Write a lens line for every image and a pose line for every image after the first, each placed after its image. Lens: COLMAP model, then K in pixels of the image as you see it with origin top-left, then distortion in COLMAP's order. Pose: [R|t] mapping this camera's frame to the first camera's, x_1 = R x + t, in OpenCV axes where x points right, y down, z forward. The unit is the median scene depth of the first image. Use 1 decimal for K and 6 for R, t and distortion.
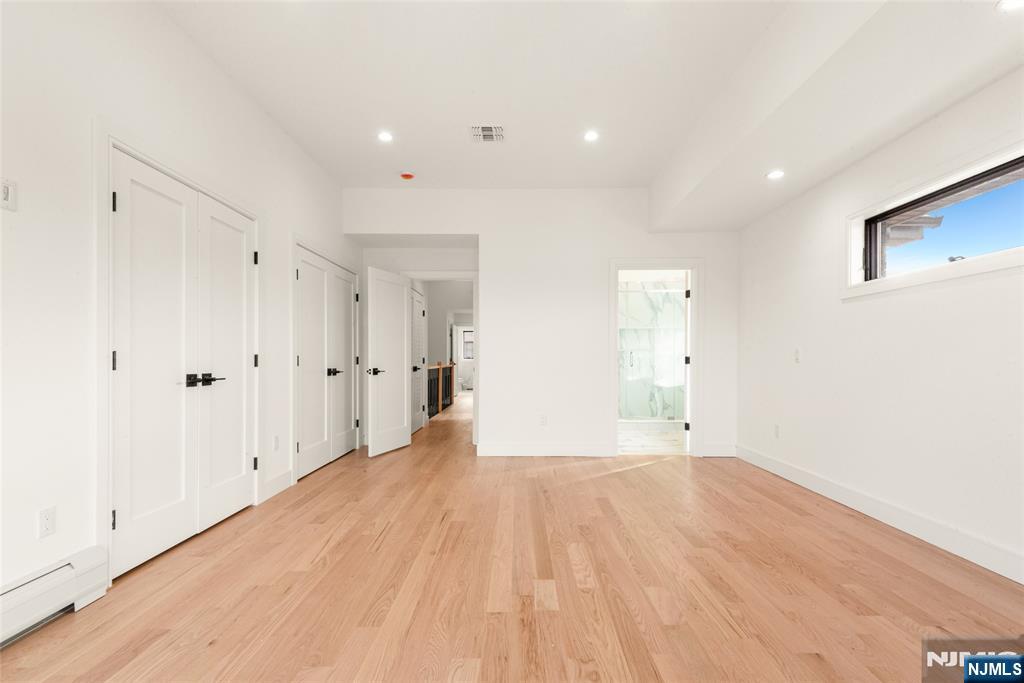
lens RADIAL K [[480.2, 0, 516.7], [0, 480.2, 362.3], [0, 0, 1]] dist [0.035187, -0.022915]
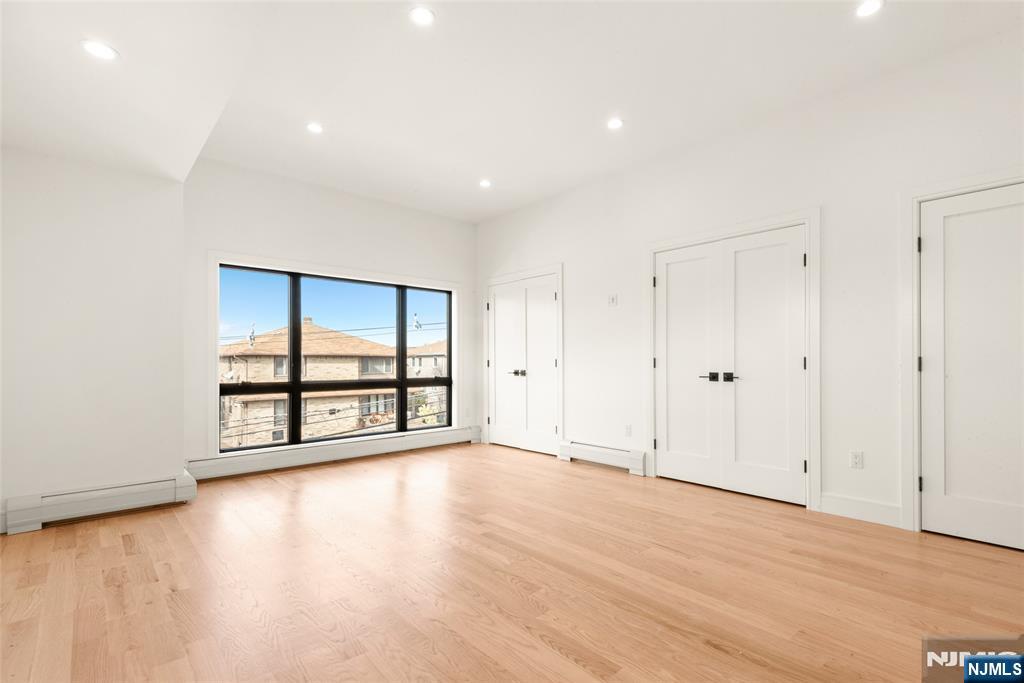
lens RADIAL K [[480.2, 0, 516.7], [0, 480.2, 362.3], [0, 0, 1]] dist [0.035187, -0.022915]
pose [[-0.744403, 0.004763, -0.667713, 0.668194], [-0.002258, 0.999951, 0.009650, -0.017203], [0.667727, 0.008691, -0.744356, 1.569632]]
